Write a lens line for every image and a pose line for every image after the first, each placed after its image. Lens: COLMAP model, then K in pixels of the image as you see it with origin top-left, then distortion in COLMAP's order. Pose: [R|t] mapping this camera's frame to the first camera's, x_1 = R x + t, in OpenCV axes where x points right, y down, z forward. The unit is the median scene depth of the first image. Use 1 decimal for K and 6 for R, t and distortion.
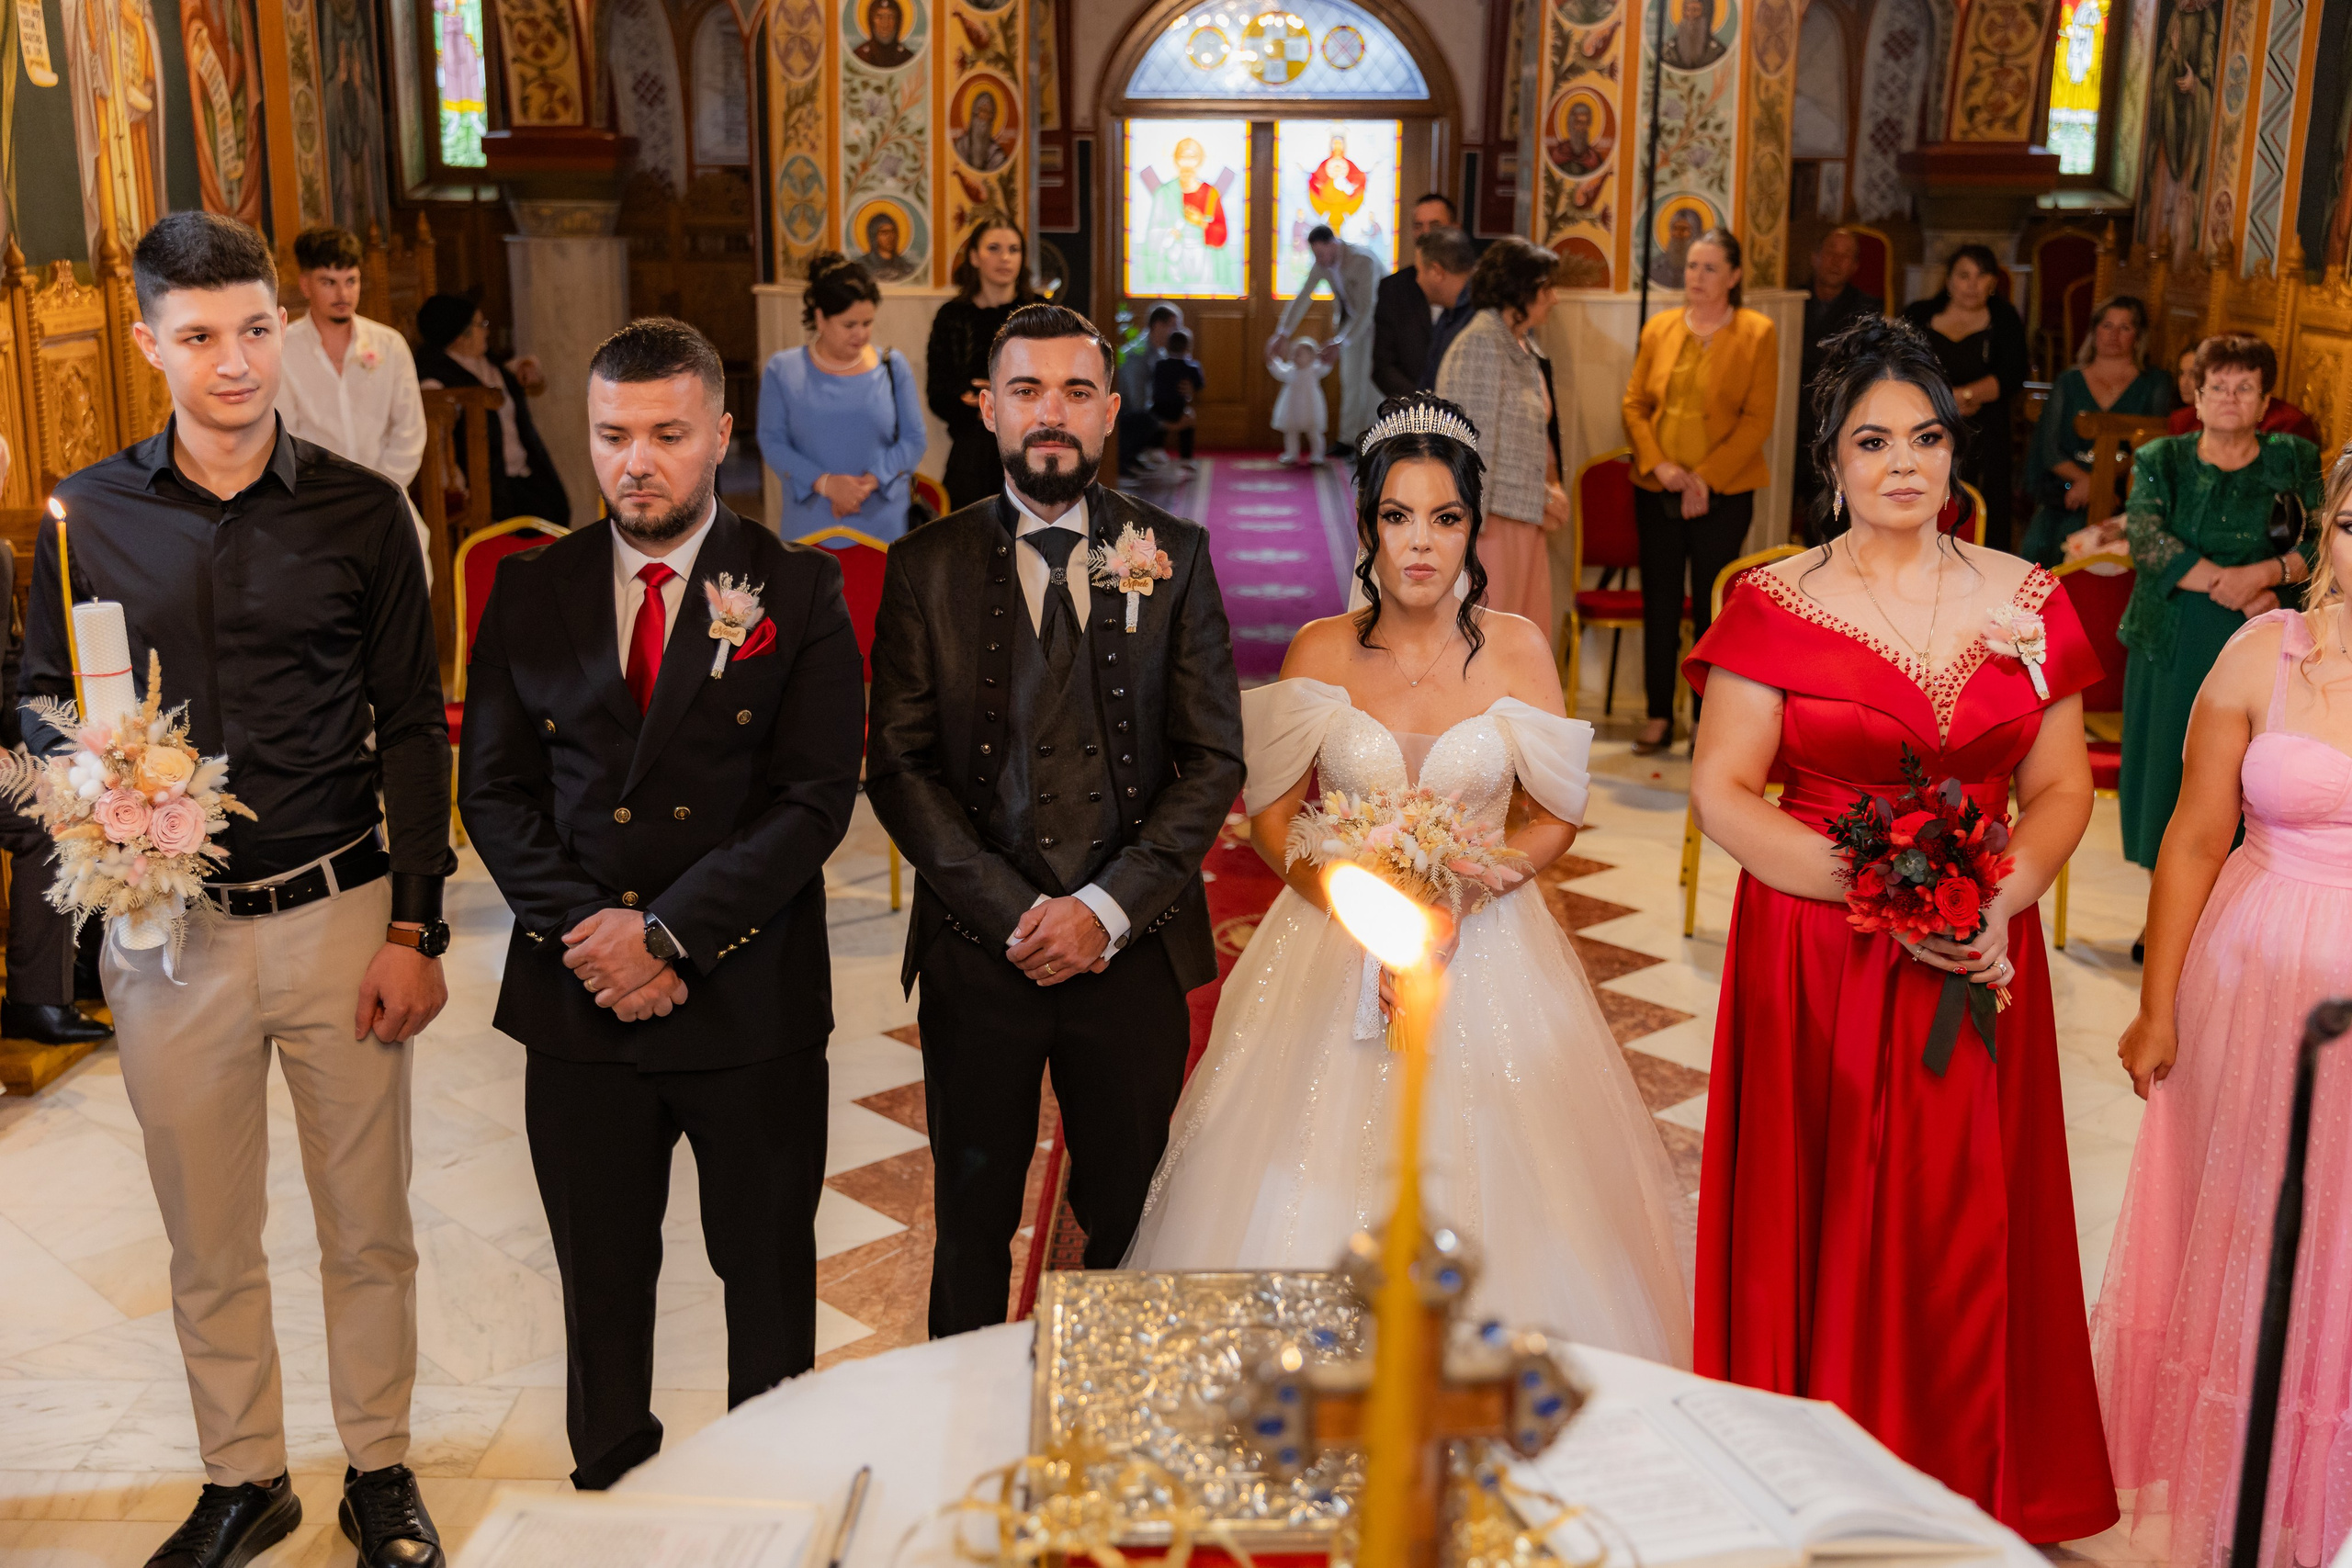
lens RADIAL K [[2464.7, 0, 1162.5], [0, 2464.7, 706.6], [0, 0, 1]] dist [0.012175, 0.135023]
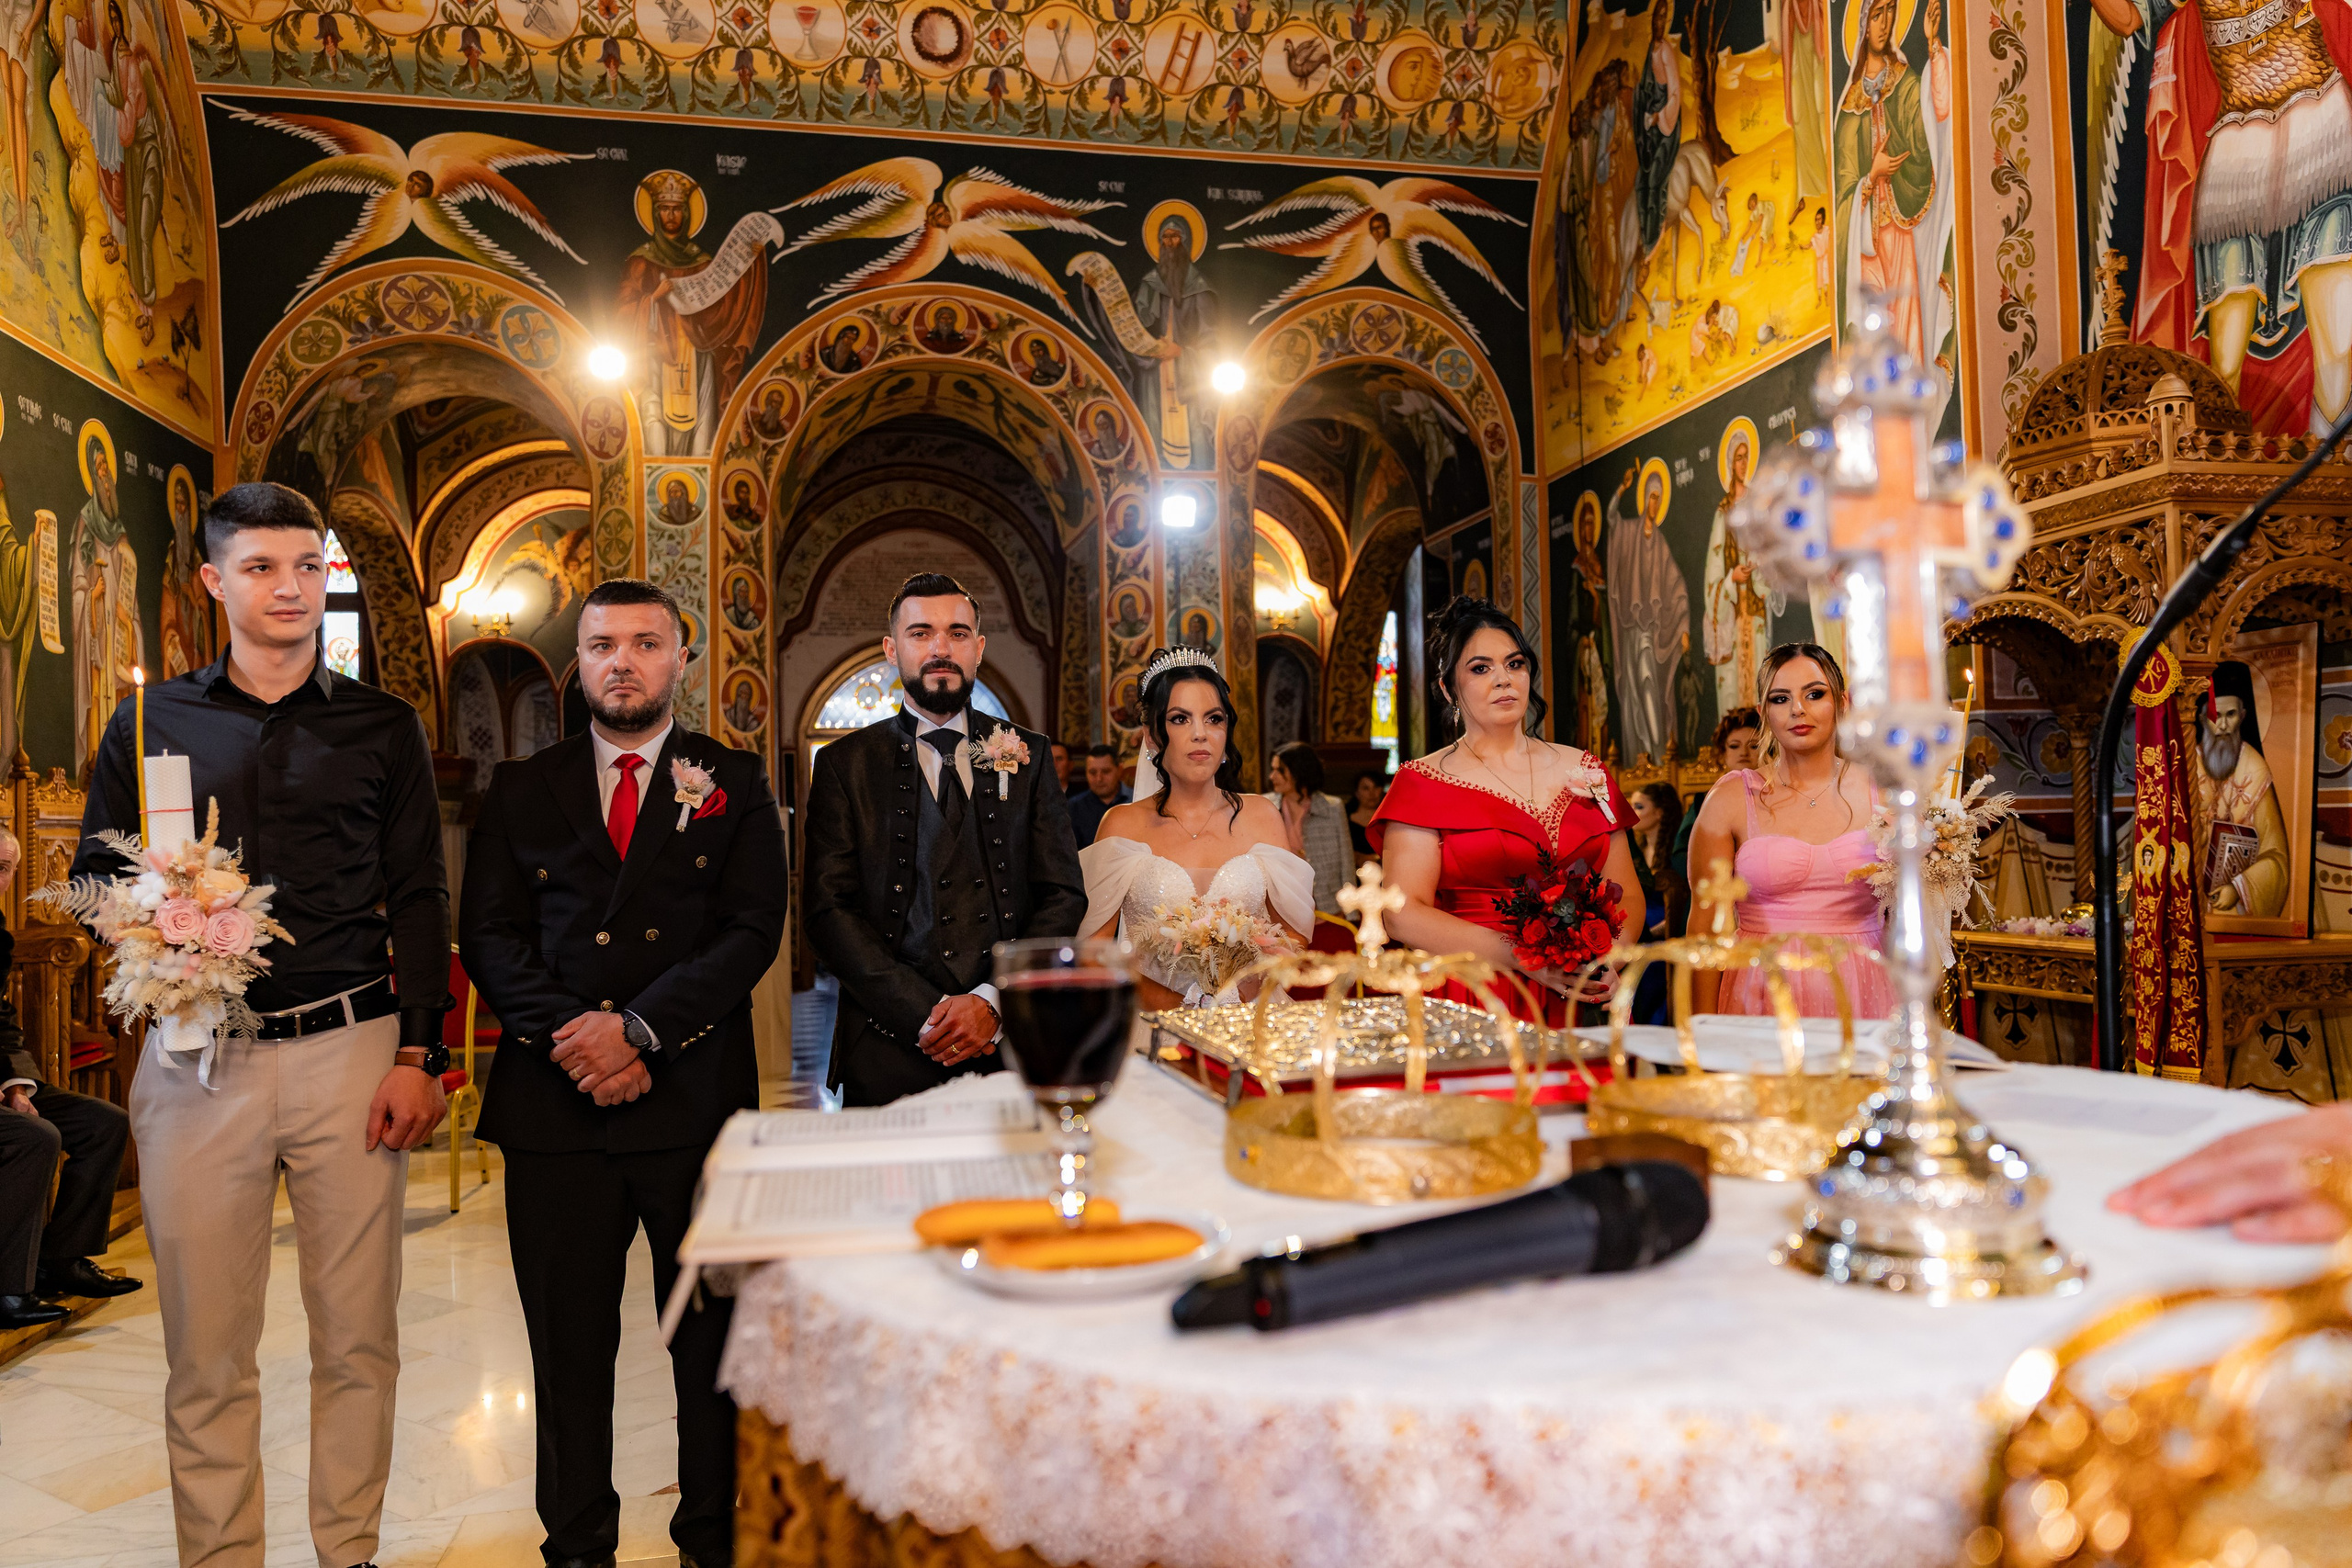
lens RADIAL K [[1559.1, 0, 1176.0], [0, 1559.1, 784.0], [0, 0, 1]] dist [0.021788, -0.005369]
pose [[0.973922, -0.021814, 0.225834, -0.108887], [0.073404, 0.972129, -0.222658, 0.158483], [-0.214683, 0.233429, 0.948379, 0.150696]]
